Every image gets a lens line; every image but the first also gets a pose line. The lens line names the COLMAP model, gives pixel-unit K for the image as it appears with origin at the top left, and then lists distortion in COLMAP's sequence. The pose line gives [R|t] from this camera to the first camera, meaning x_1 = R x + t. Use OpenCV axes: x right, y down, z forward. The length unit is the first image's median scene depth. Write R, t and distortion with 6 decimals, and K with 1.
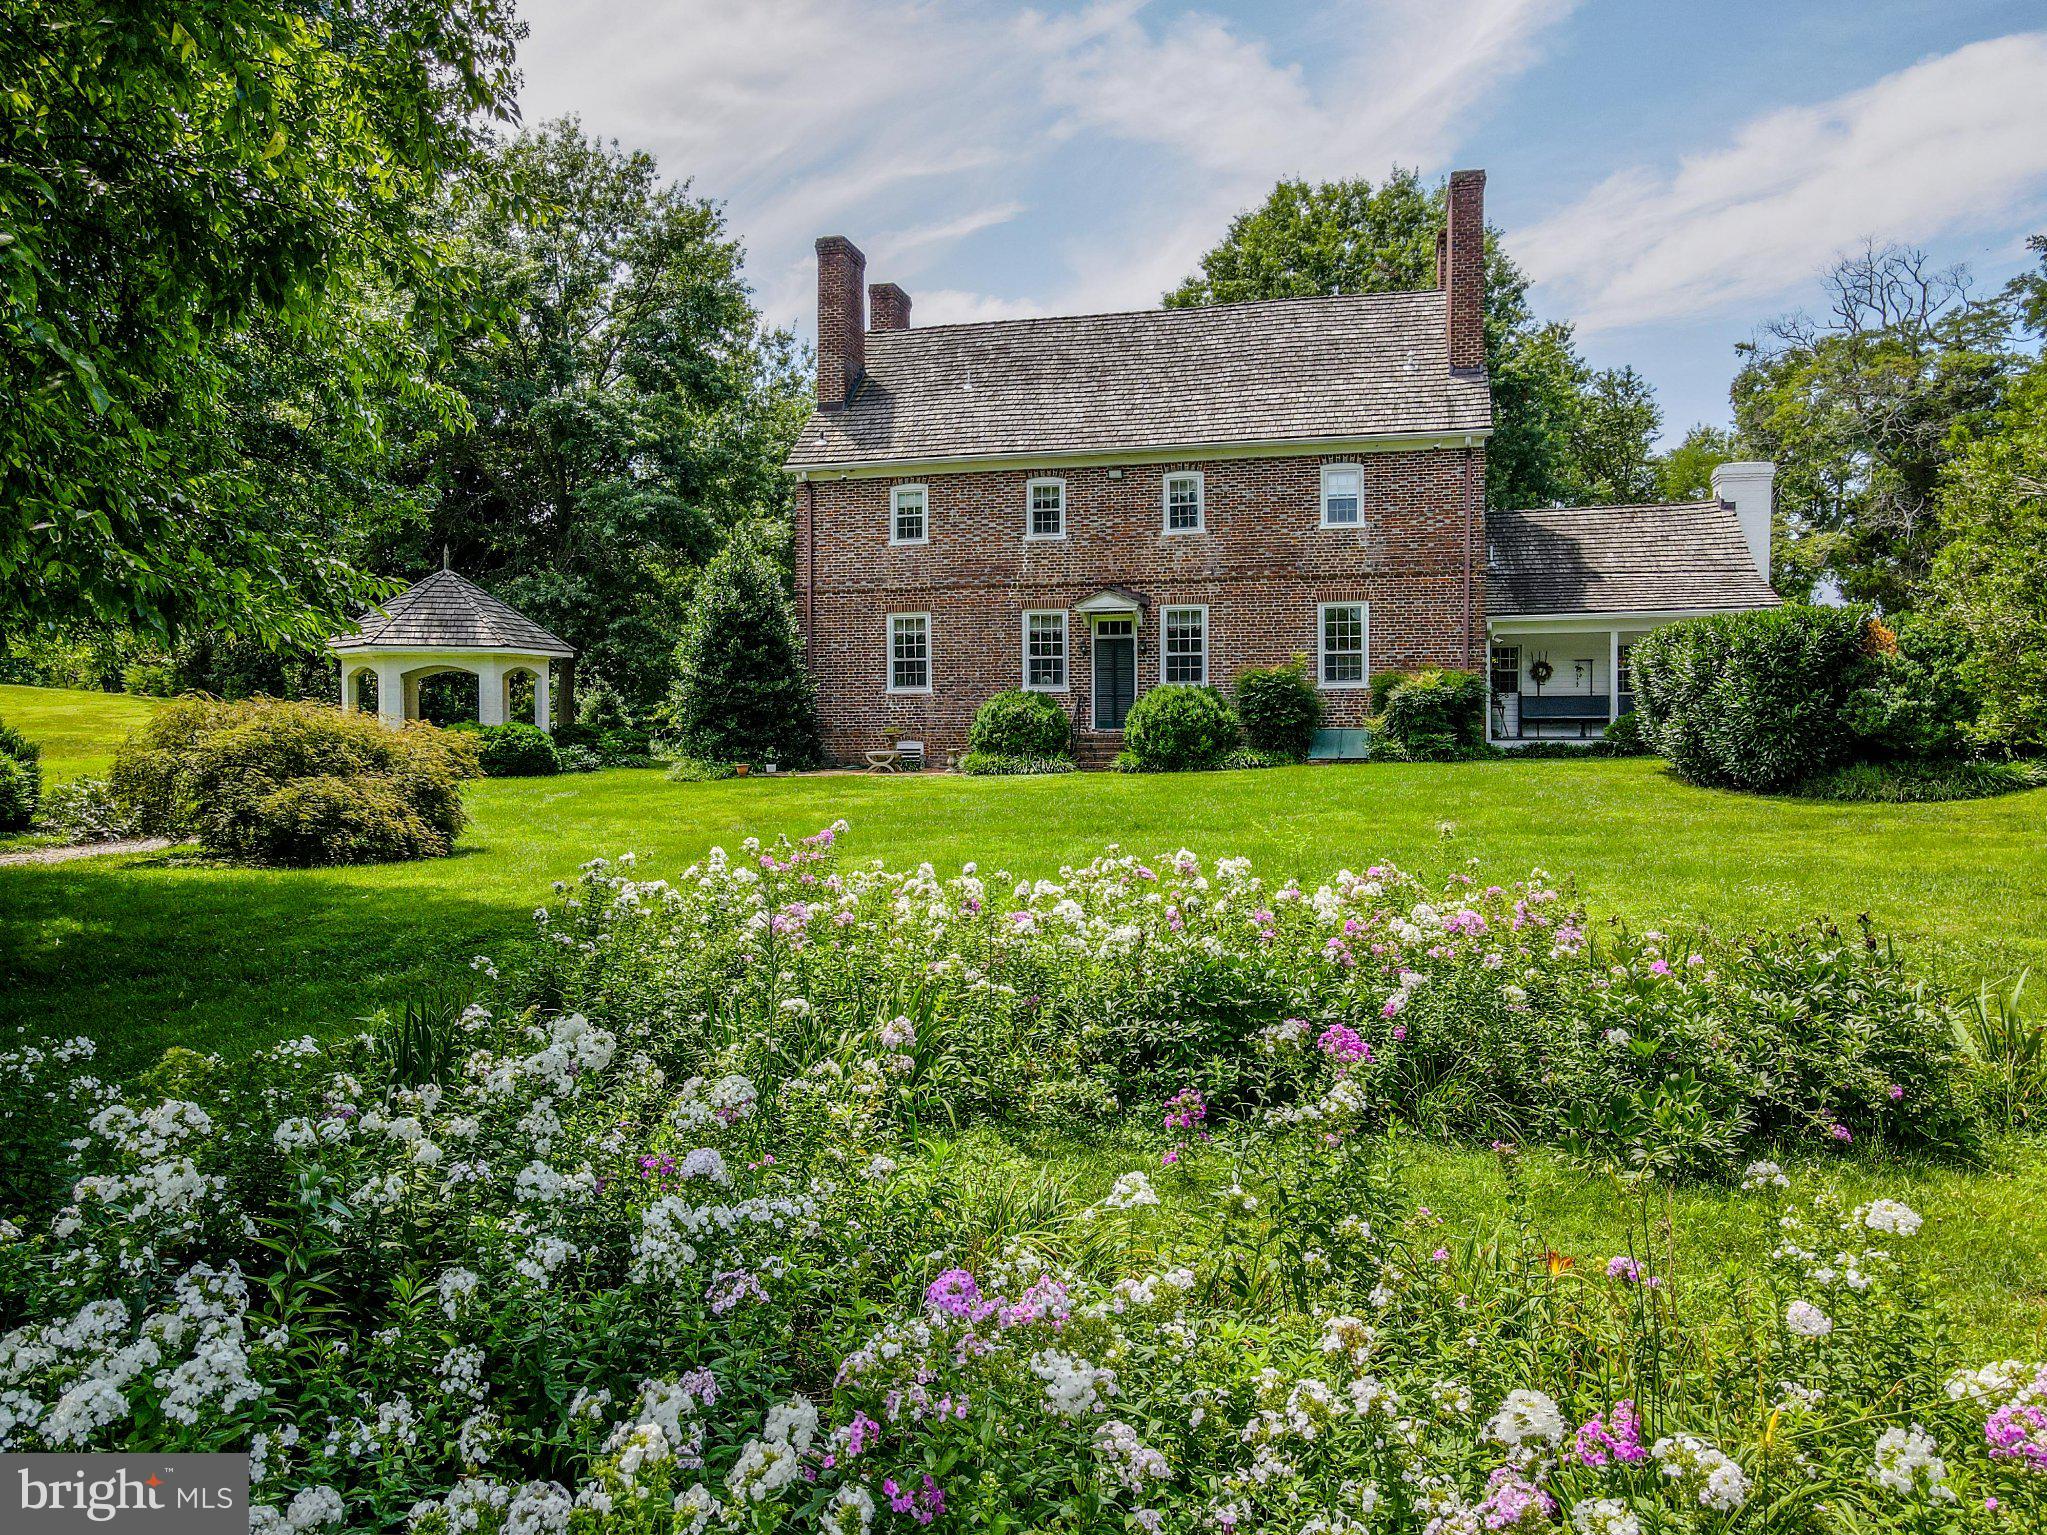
lens RADIAL K [[1502.3, 0, 1009.7], [0, 1502.3, 760.1], [0, 0, 1]] dist [-0.000477, 0.010011]
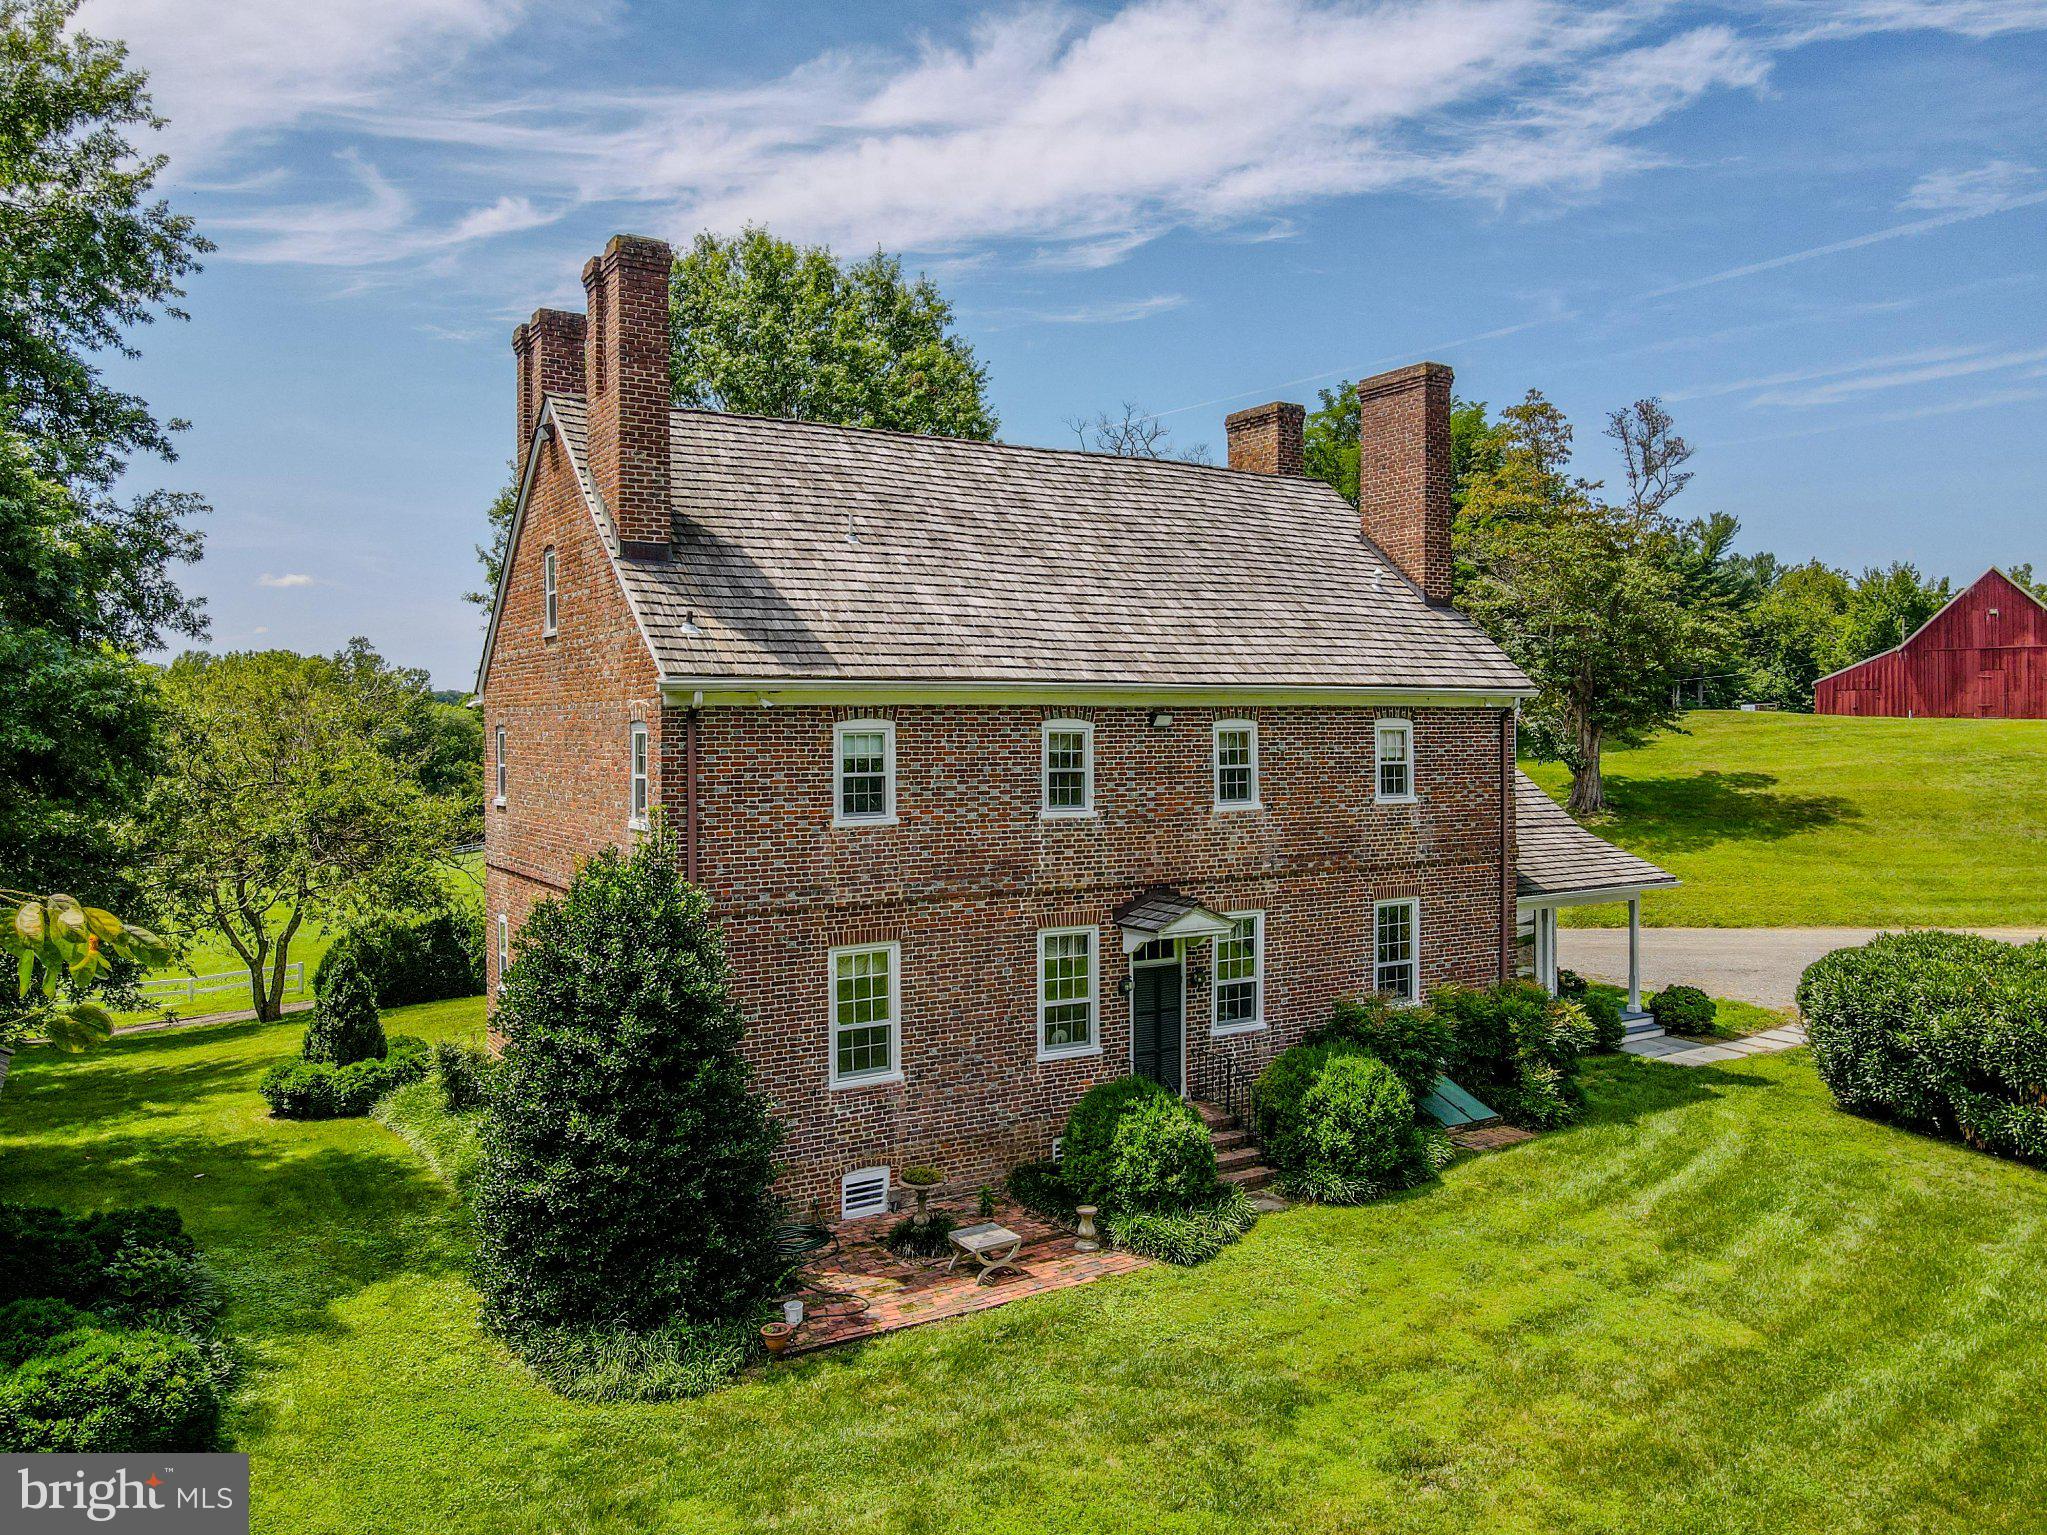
lens RADIAL K [[1502.3, 0, 1001.6], [0, 1502.3, 749.7], [0, 0, 1]] dist [-0.000477, 0.010011]
pose [[0.710617, -0.003883, 0.703569, -0.441406], [0.016721, 0.999796, -0.011371, -0.168250], [-0.703381, 0.019845, 0.710536, 0.568155]]
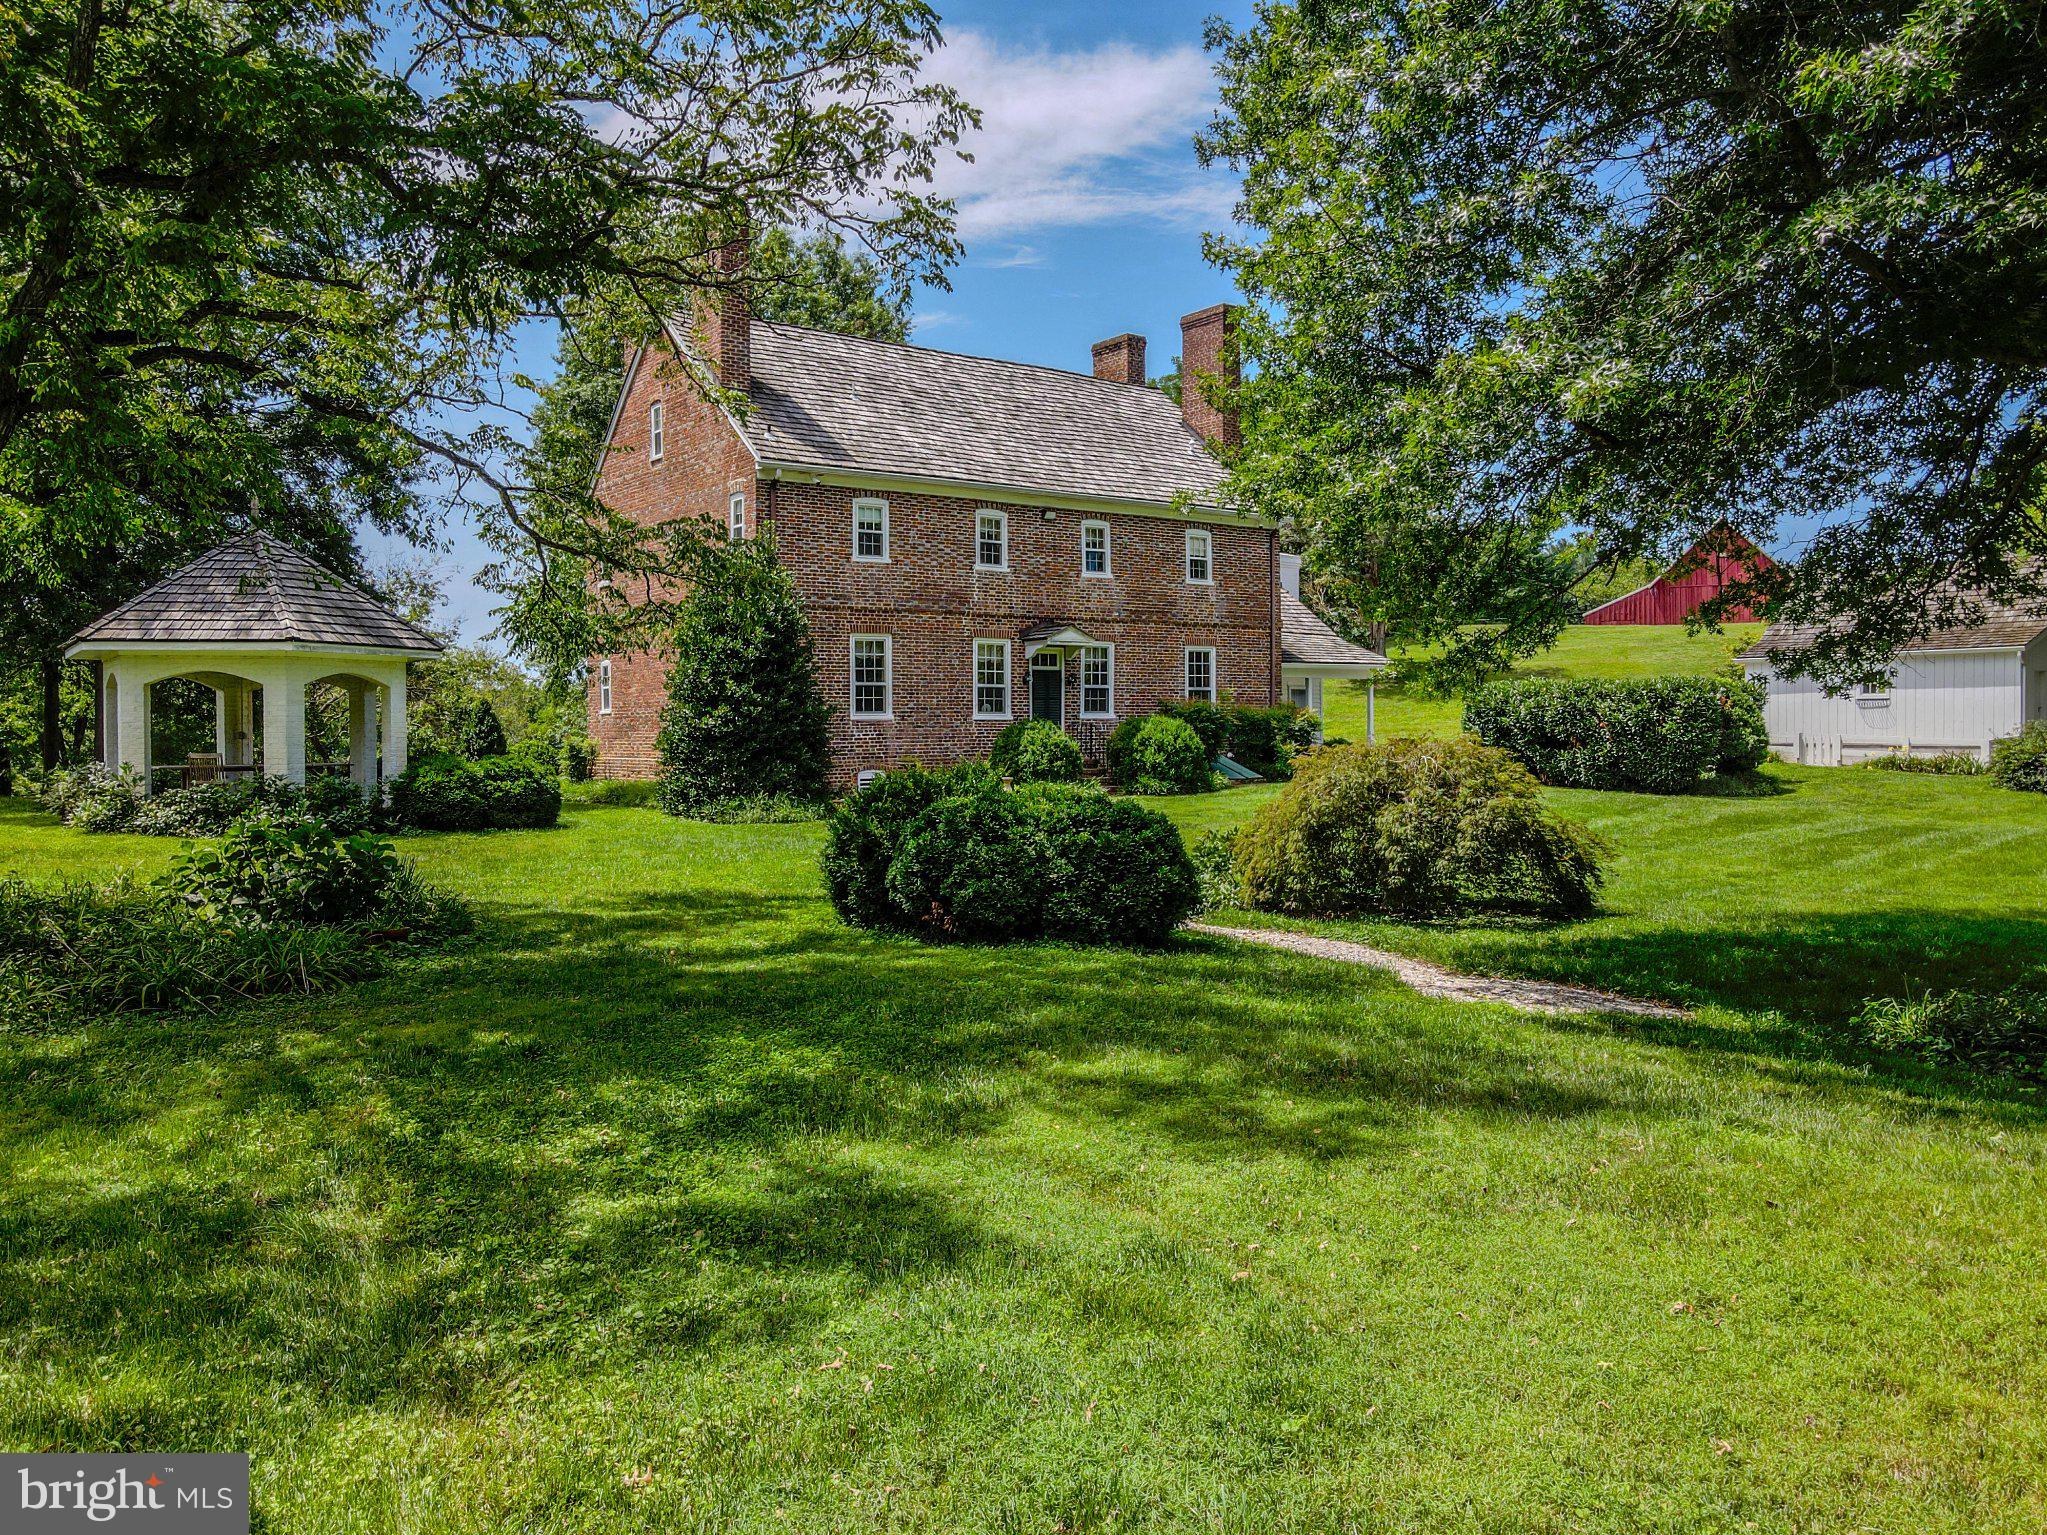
lens RADIAL K [[1502.3, 0, 1002.1], [0, 1502.3, 729.8], [0, 0, 1]] dist [-0.000477, 0.010011]
pose [[0.651694, 0.002442, 0.758478, -0.743166], [0.019090, 0.999625, -0.019621, -0.018620], [-0.758242, 0.027267, 0.651403, 0.333611]]
